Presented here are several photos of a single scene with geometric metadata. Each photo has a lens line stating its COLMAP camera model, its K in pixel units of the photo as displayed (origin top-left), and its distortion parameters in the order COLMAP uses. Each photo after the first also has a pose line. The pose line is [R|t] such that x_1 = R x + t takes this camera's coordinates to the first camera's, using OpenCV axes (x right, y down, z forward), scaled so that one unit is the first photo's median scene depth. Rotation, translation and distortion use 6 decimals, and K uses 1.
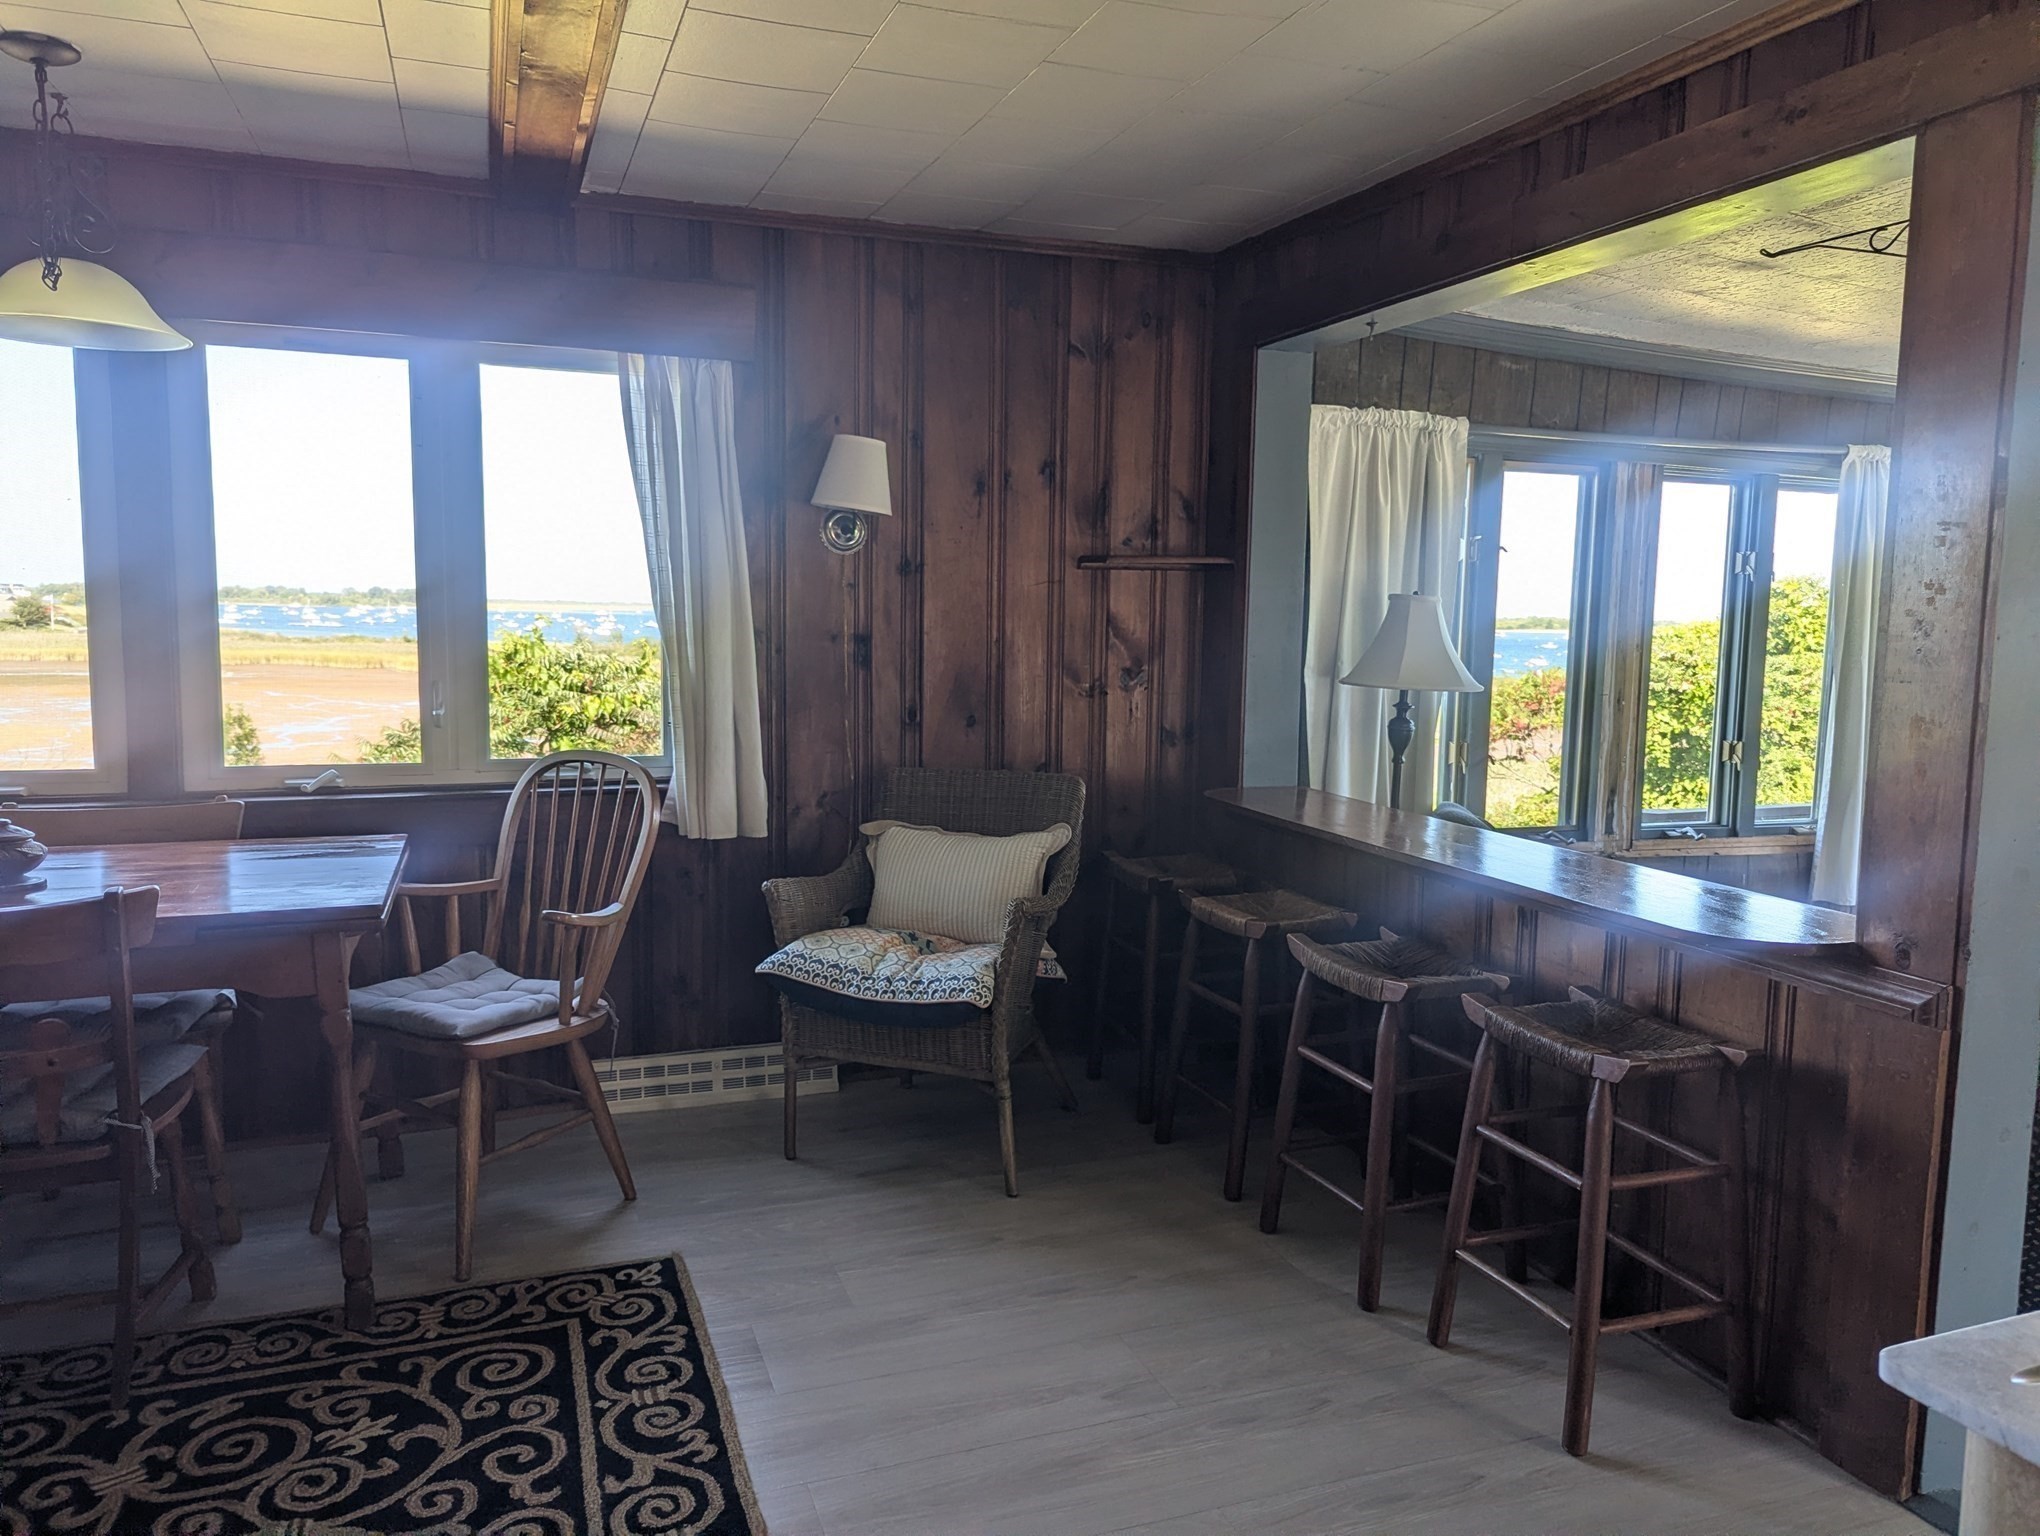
lens RADIAL K [[1439.4, 0, 1019.7], [0, 1439.4, 765.3], [0, 0, 1]] dist [0.052764, -0.037209]
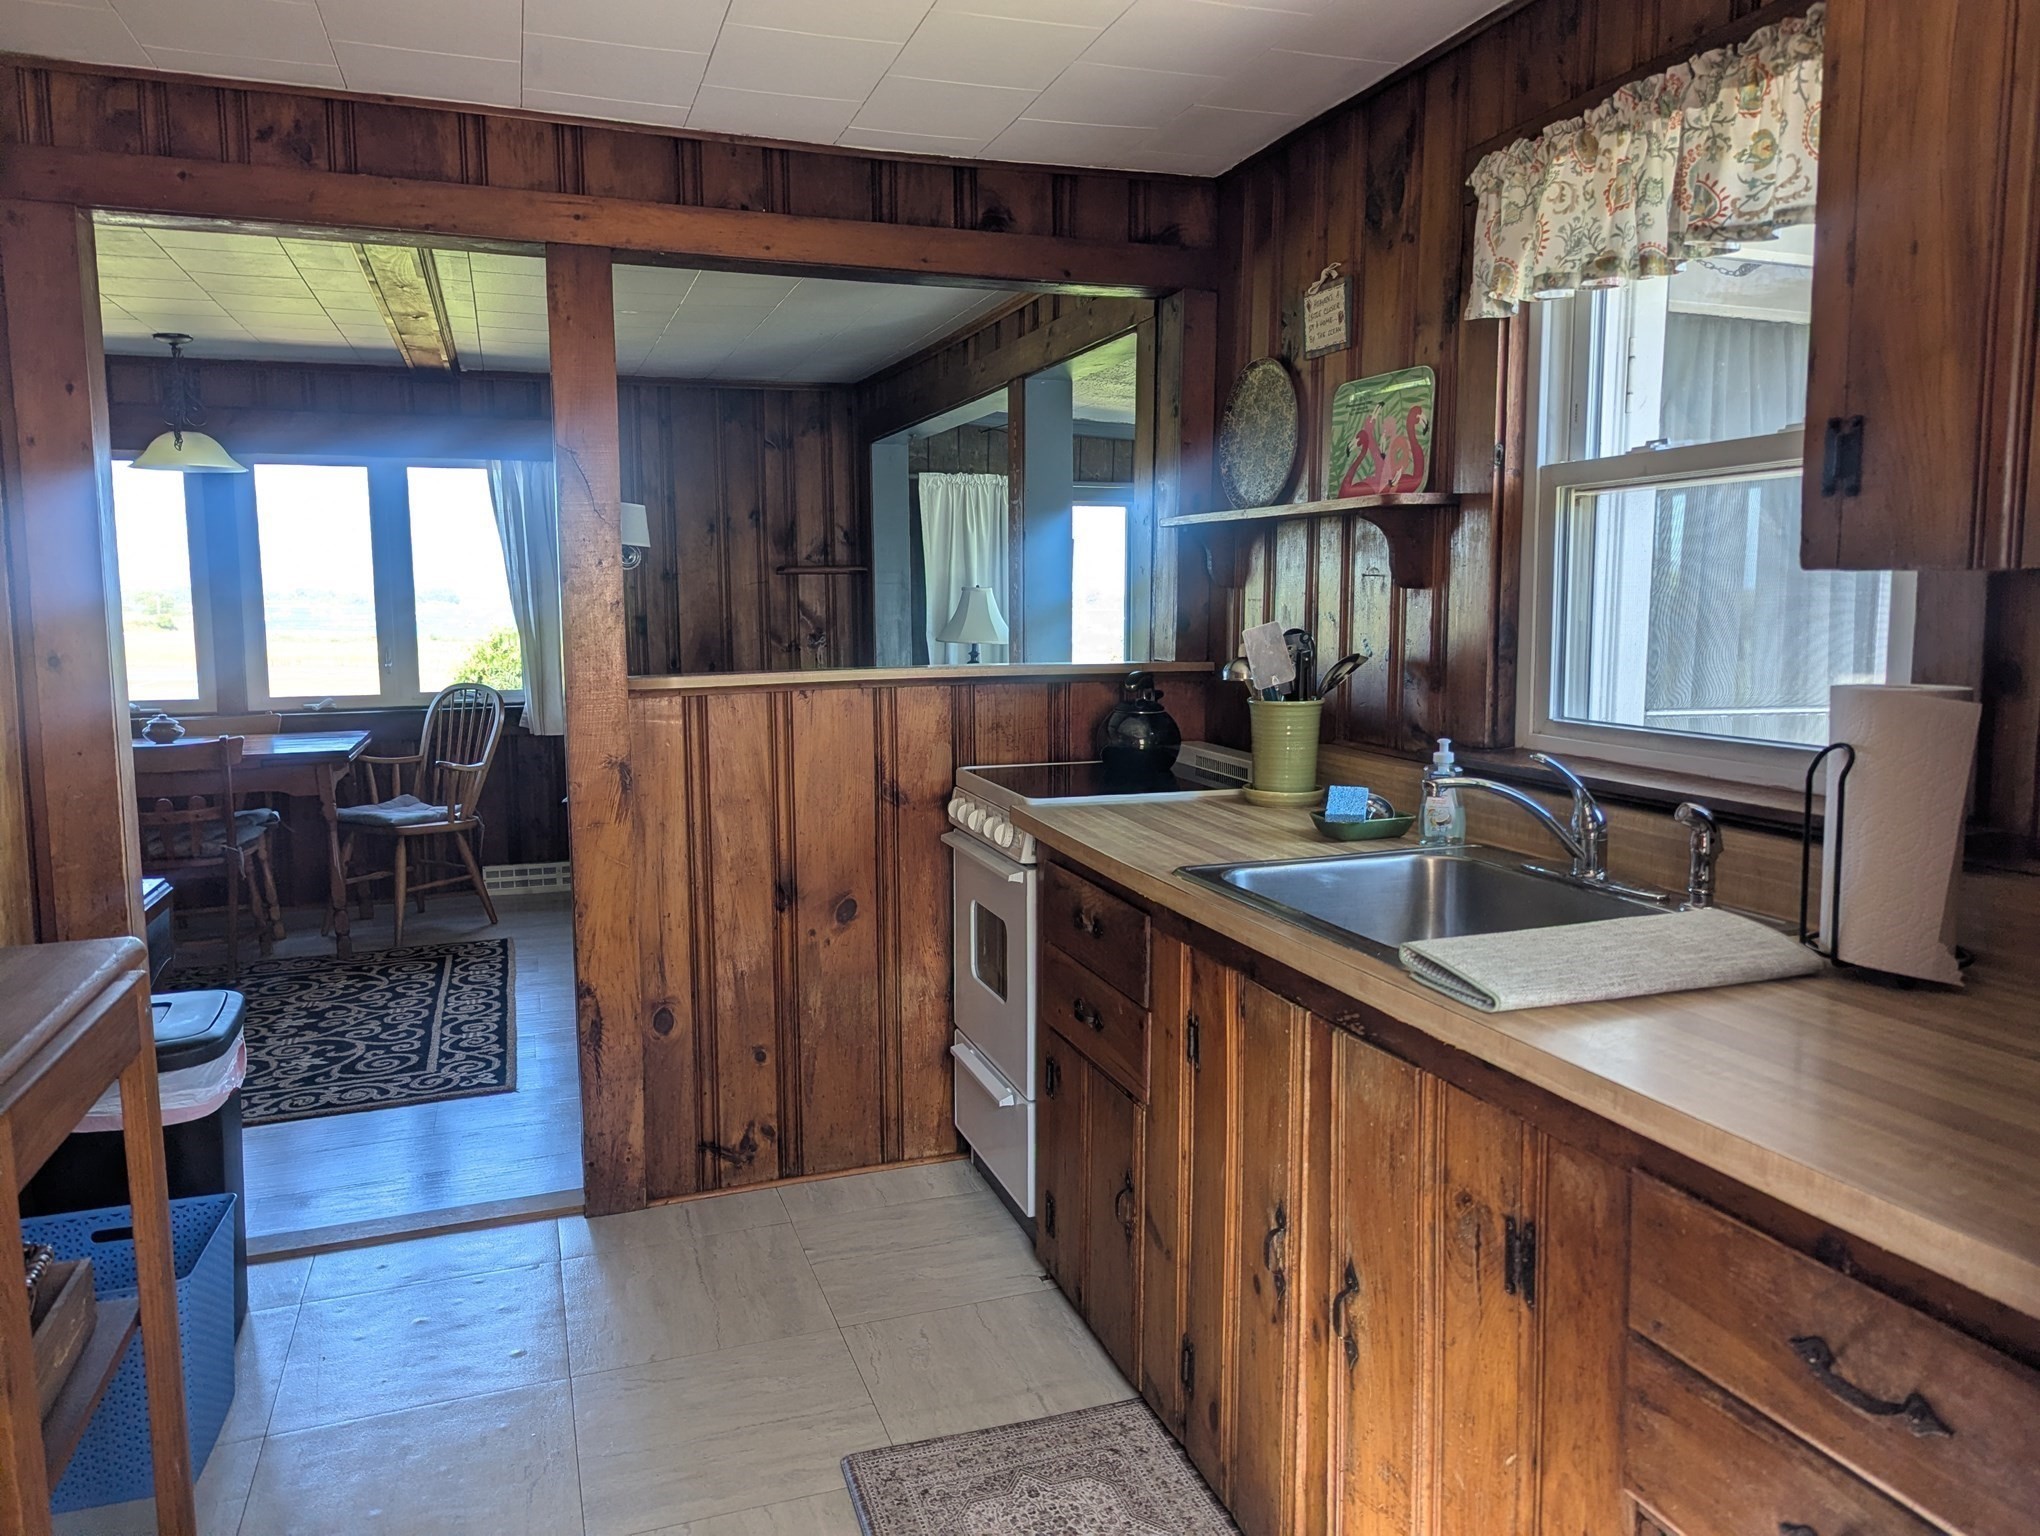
lens RADIAL K [[1439.4, 0, 1028.6], [0, 1439.4, 756.1], [0, 0, 1]] dist [0.052764, -0.037209]
pose [[0.999709, -0.020471, -0.012778, 0.373464], [0.020526, 0.999780, 0.004229, 0.077433], [0.012689, -0.004490, 0.999909, -0.711144]]
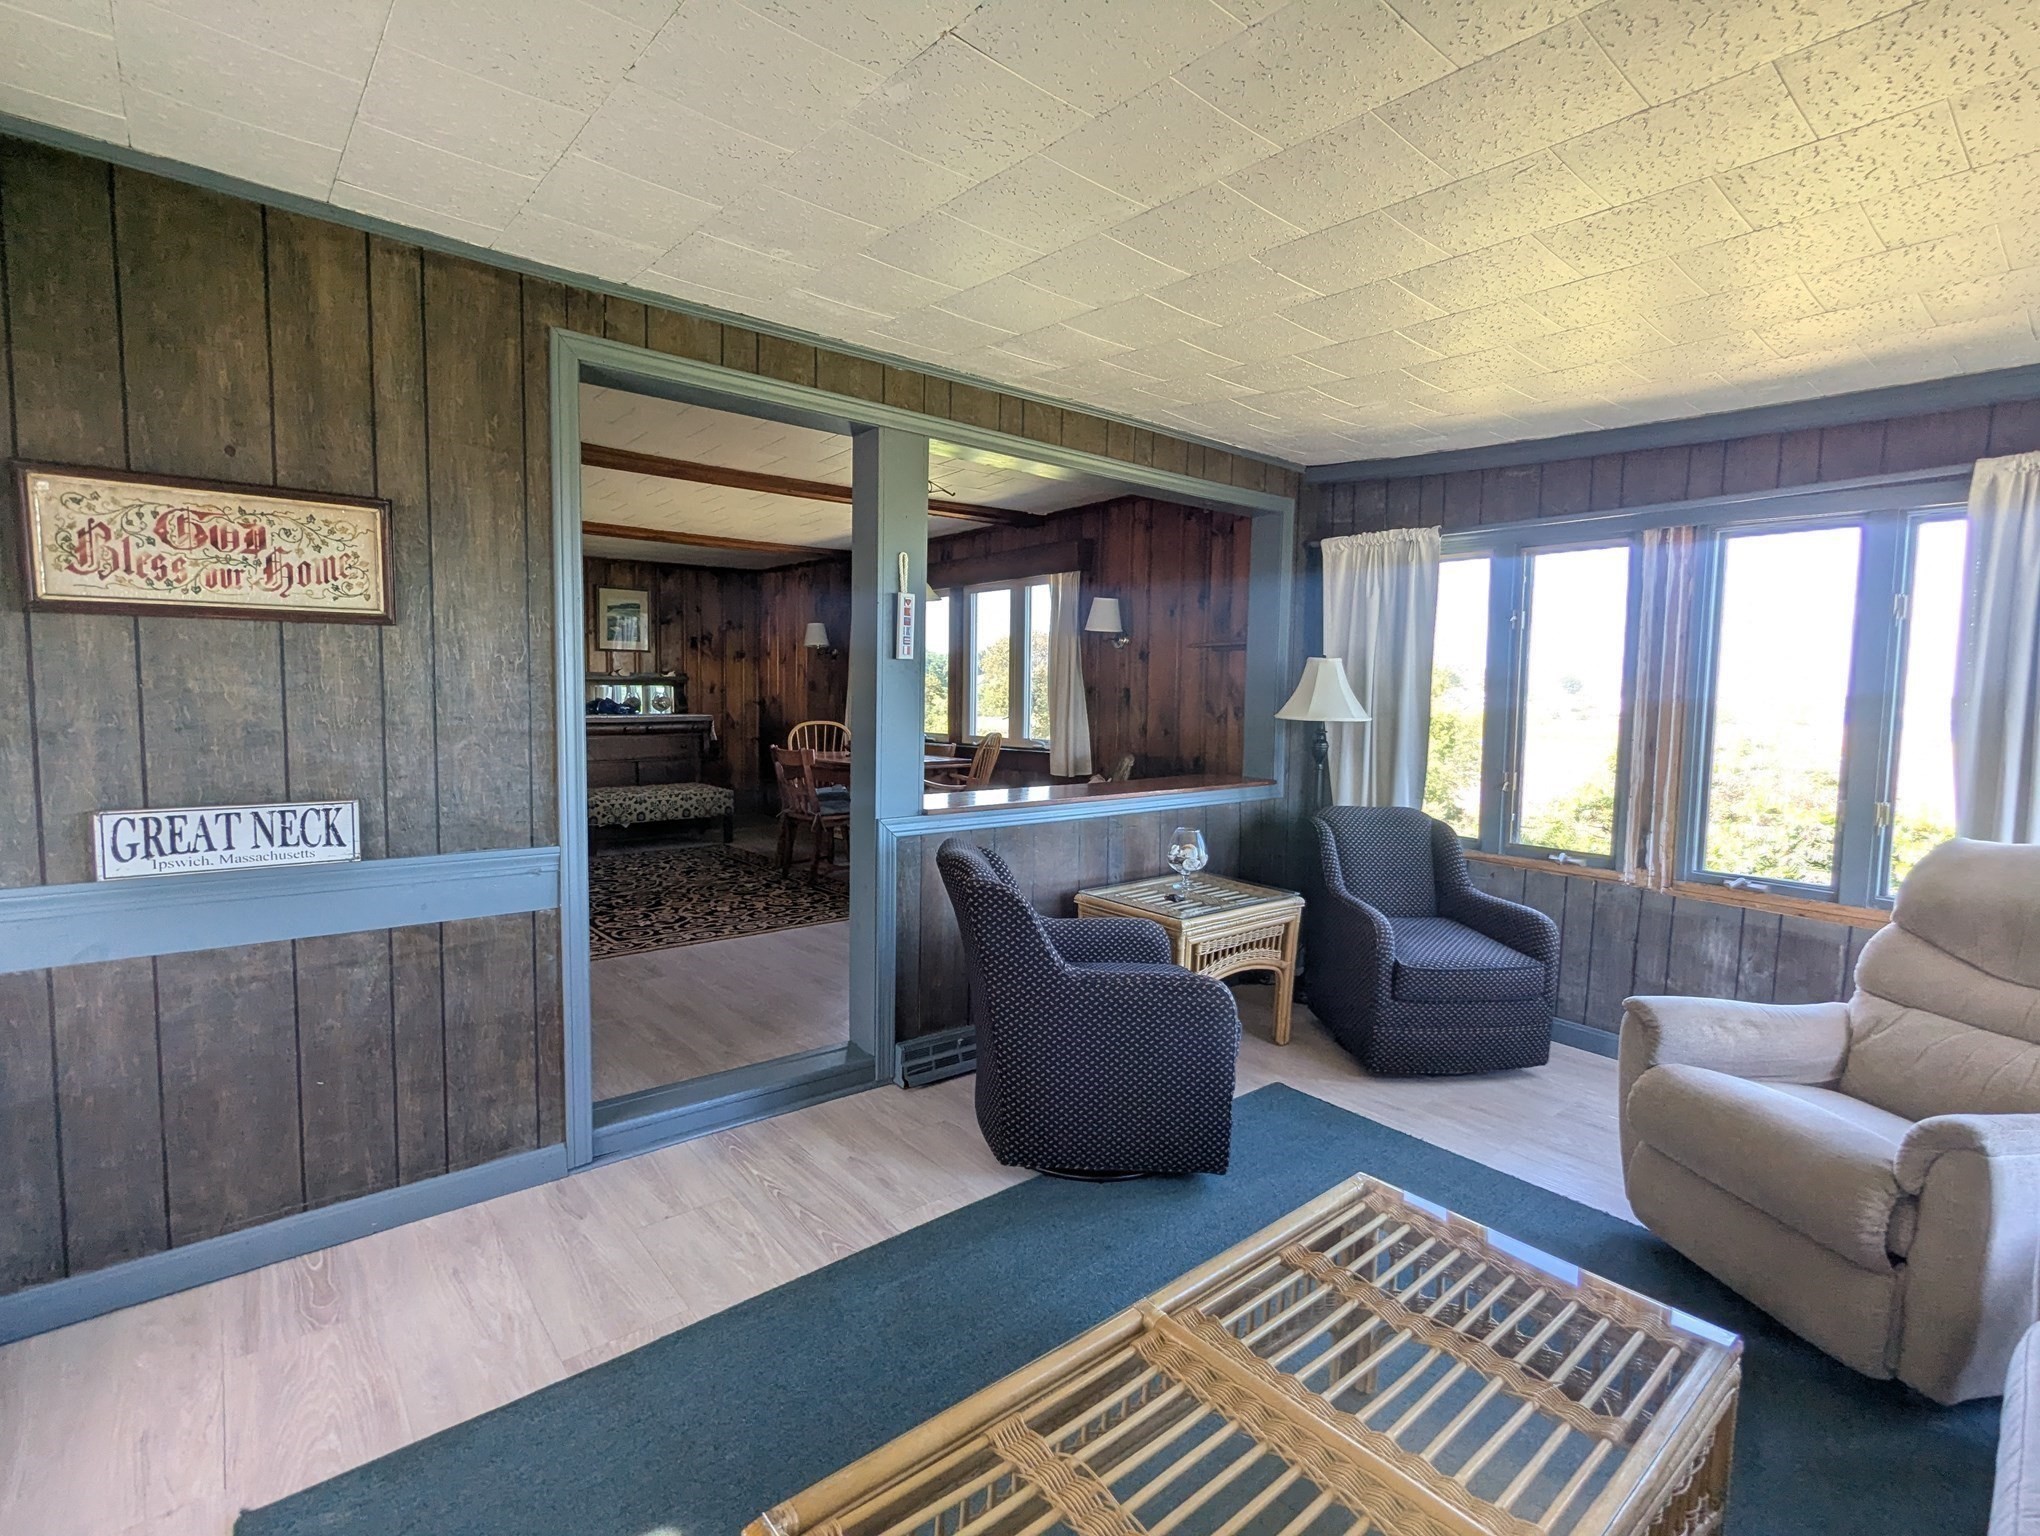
lens RADIAL K [[970.2, 0, 1020.6], [0, 970.2, 770.3], [0, 0, 1]] dist [-0.001992, 0.002076]
pose [[0.337521, 0.062831, -0.939219, 1.197291], [-0.107971, 0.993769, 0.027679, 0.005441], [0.935105, 0.092066, 0.342202, 0.394104]]
